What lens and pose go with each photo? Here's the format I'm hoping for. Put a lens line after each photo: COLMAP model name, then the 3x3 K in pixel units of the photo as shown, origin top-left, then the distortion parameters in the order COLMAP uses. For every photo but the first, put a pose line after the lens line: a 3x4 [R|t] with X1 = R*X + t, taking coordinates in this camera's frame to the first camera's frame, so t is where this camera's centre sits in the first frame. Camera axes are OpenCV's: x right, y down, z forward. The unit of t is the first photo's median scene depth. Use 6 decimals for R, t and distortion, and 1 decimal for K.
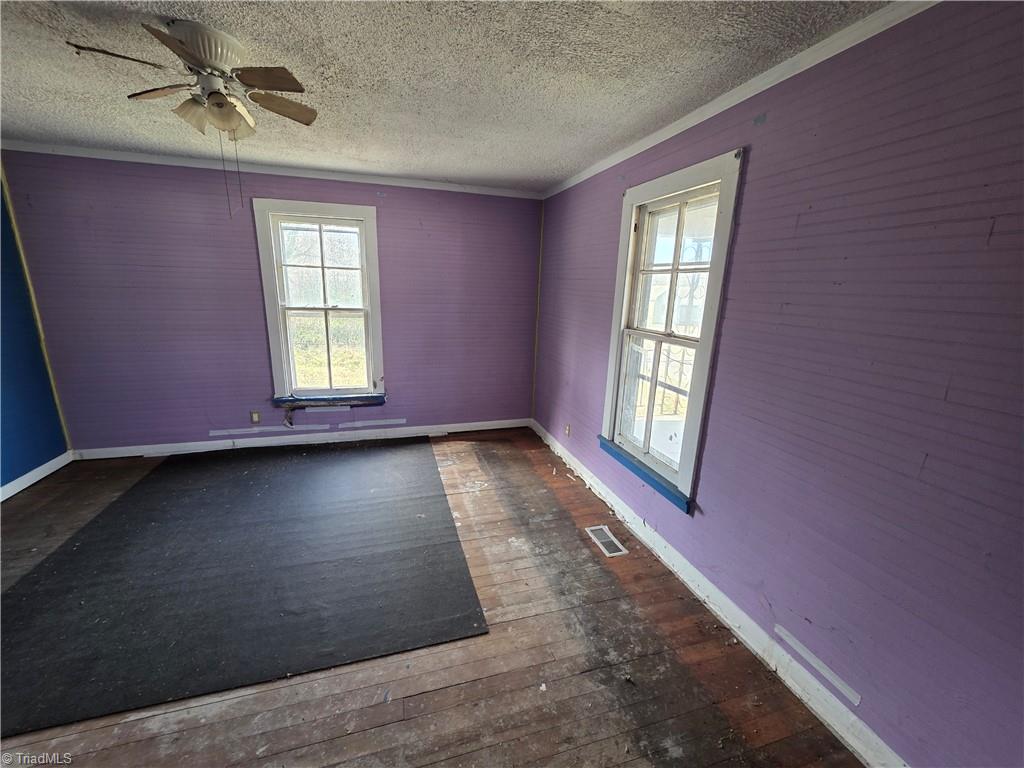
lens RADIAL K [[409.7, 0, 510.0], [0, 409.7, 388.8], [0, 0, 1]] dist [0.000505, 0.000480]
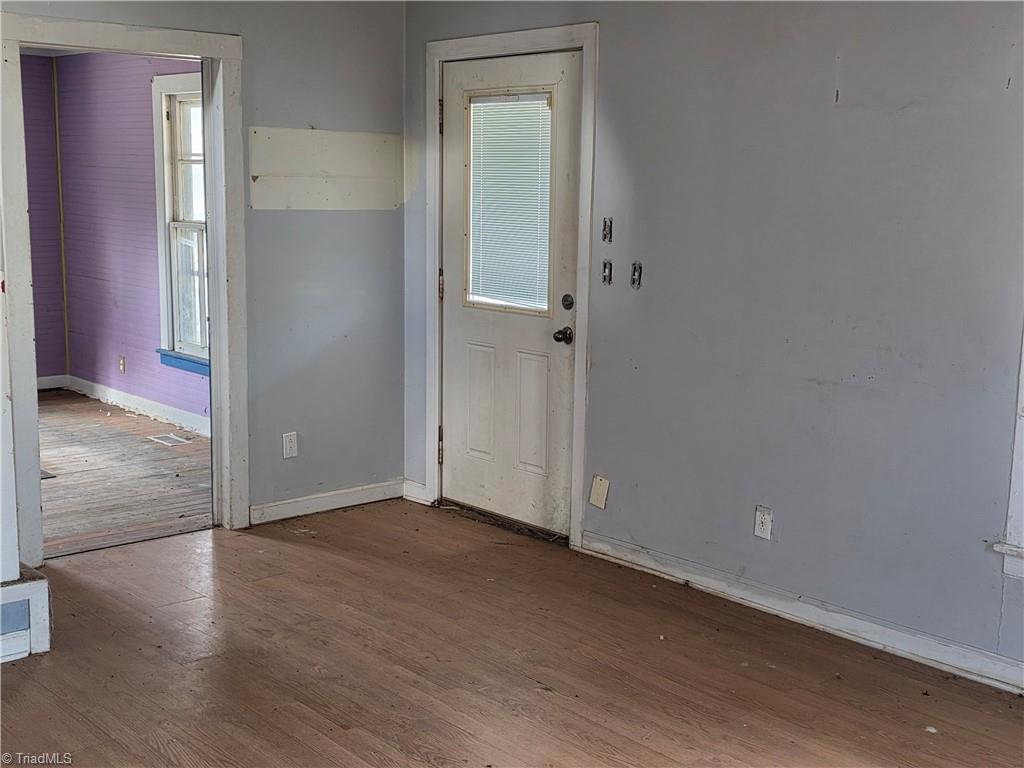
lens RADIAL K [[1256.0, 0, 512.0], [0, 1256.0, 384.0], [0, 0, 1]] dist [0.110641, -0.198170]
pose [[0.907358, -0.084104, 0.411859, -0.096099], [0.124225, 0.989669, -0.071581, 0.218012], [-0.401584, 0.116113, 0.908432, -0.786643]]
